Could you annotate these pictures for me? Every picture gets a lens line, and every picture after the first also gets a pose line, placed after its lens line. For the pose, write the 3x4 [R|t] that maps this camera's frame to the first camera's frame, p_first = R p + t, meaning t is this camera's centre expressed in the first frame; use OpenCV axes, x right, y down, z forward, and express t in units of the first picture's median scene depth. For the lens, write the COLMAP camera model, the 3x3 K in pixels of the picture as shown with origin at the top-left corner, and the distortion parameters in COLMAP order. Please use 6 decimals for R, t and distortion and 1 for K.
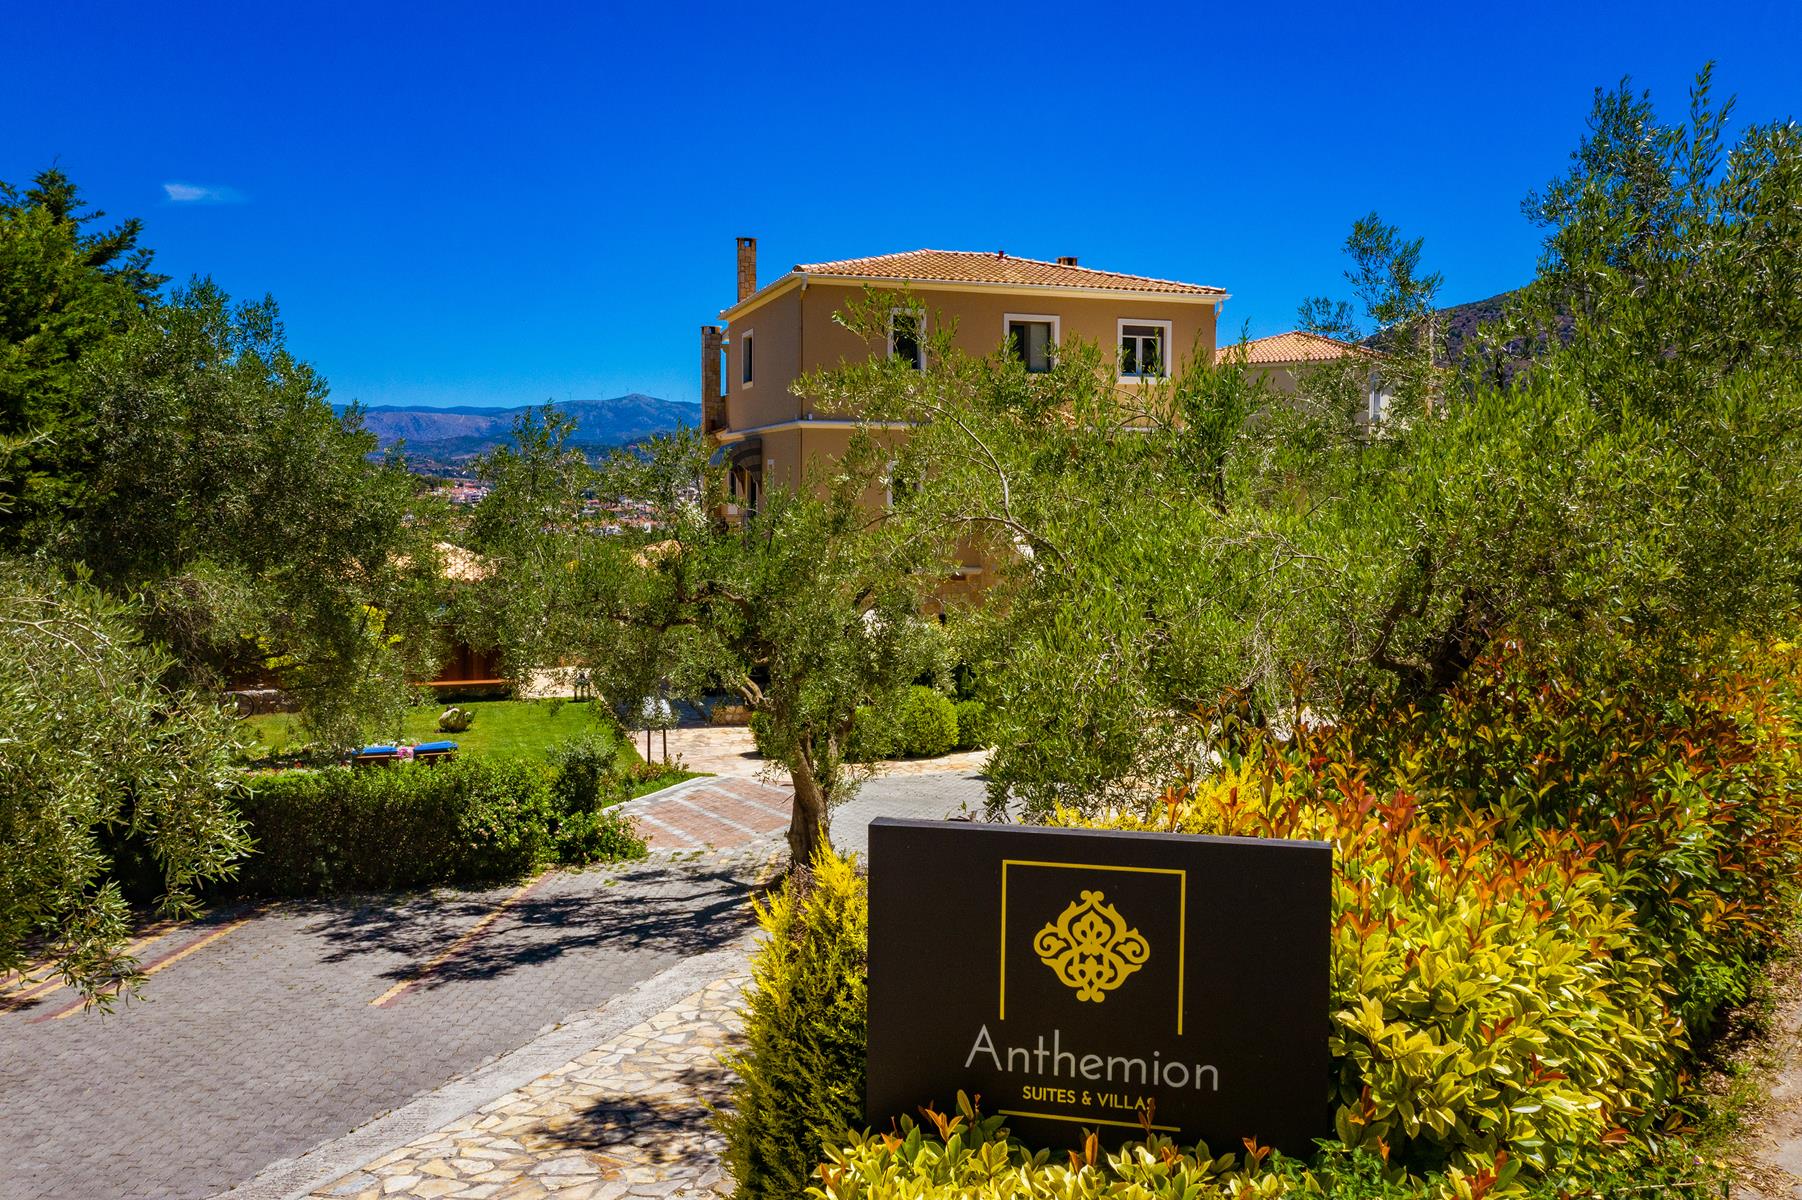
lens RADIAL K [[1428.4, 0, 905.5], [0, 1428.4, 608.4], [0, 0, 1]] dist [-0.008911, 0.004212]
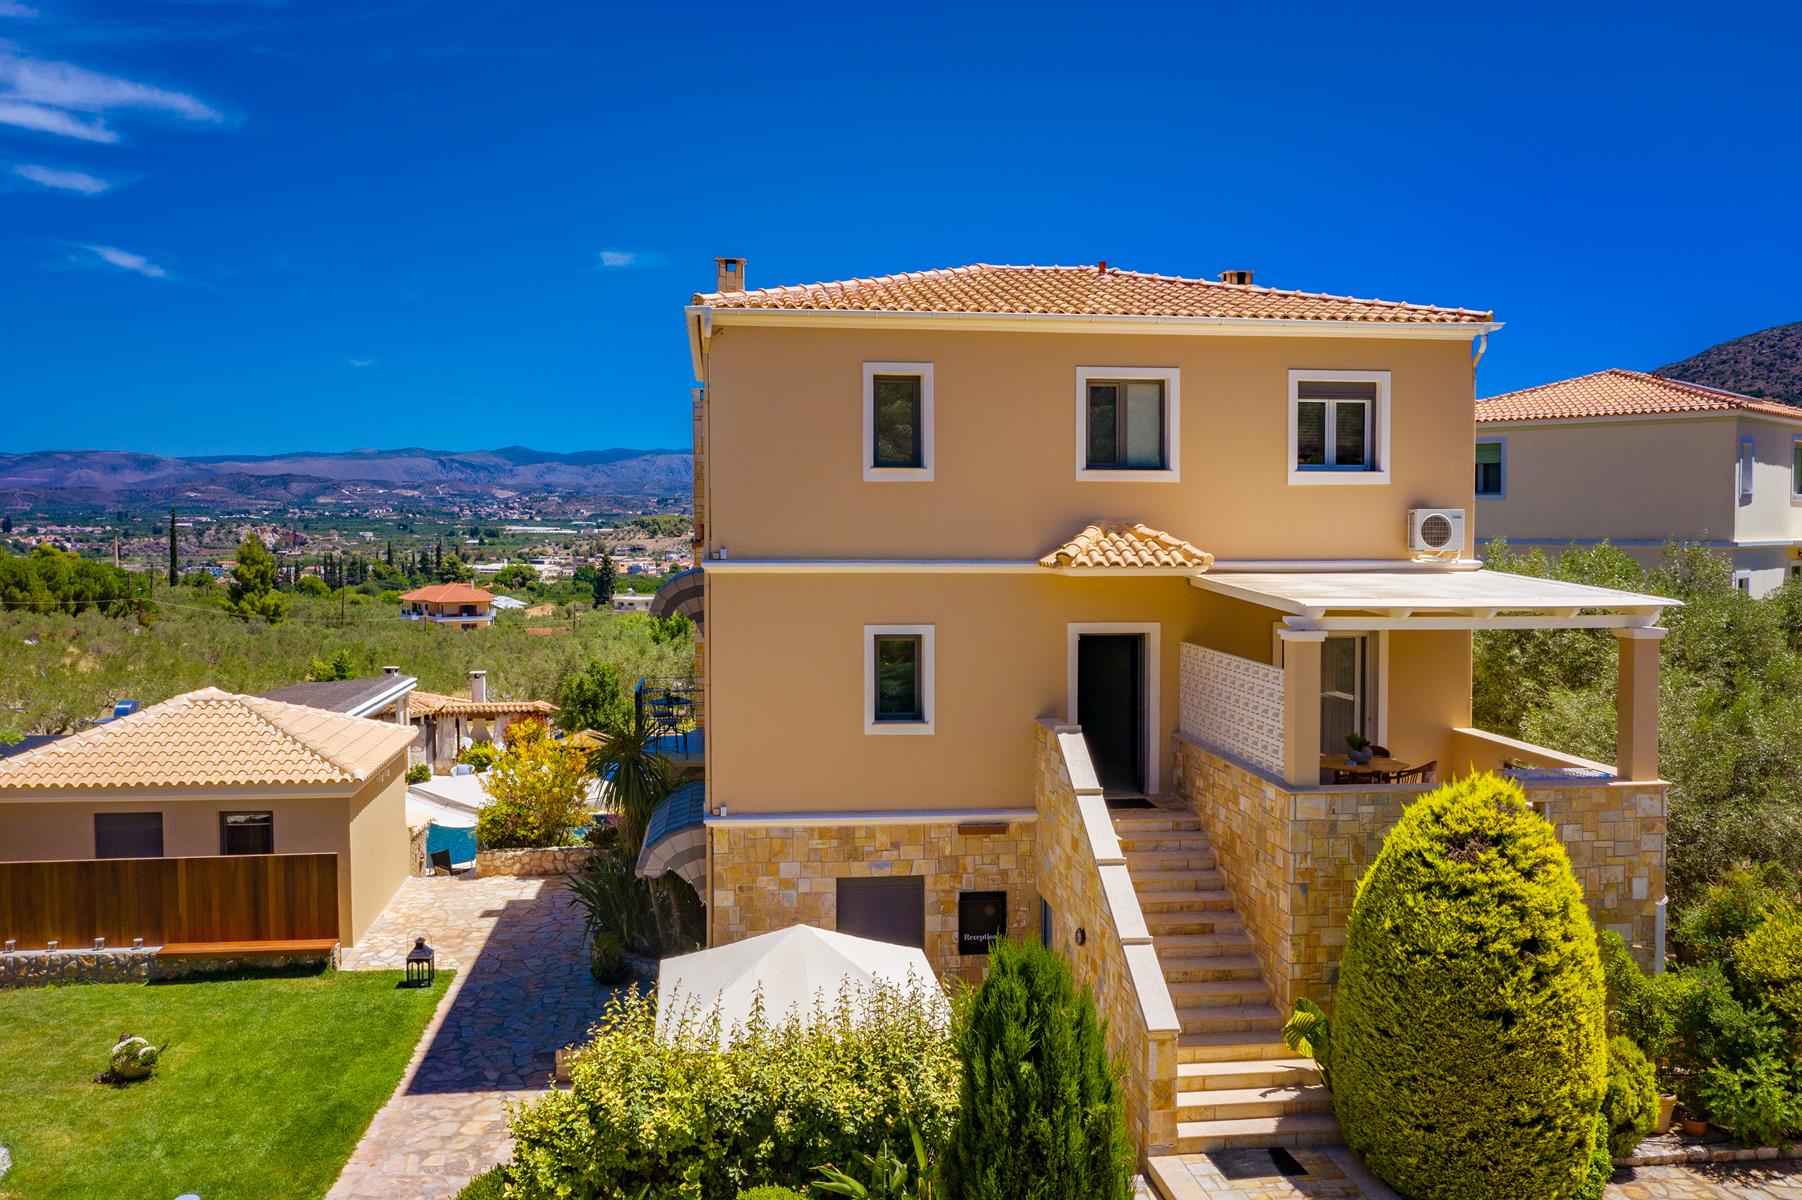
lens RADIAL K [[1428.4, 0, 892.7], [0, 1428.4, 587.1], [0, 0, 1]] dist [-0.008911, 0.004212]
pose [[0.982378, 0.006206, -0.186804, 0.099545], [-0.013891, 0.999109, -0.039857, -0.091526], [0.186390, 0.041750, 0.981588, 0.415954]]
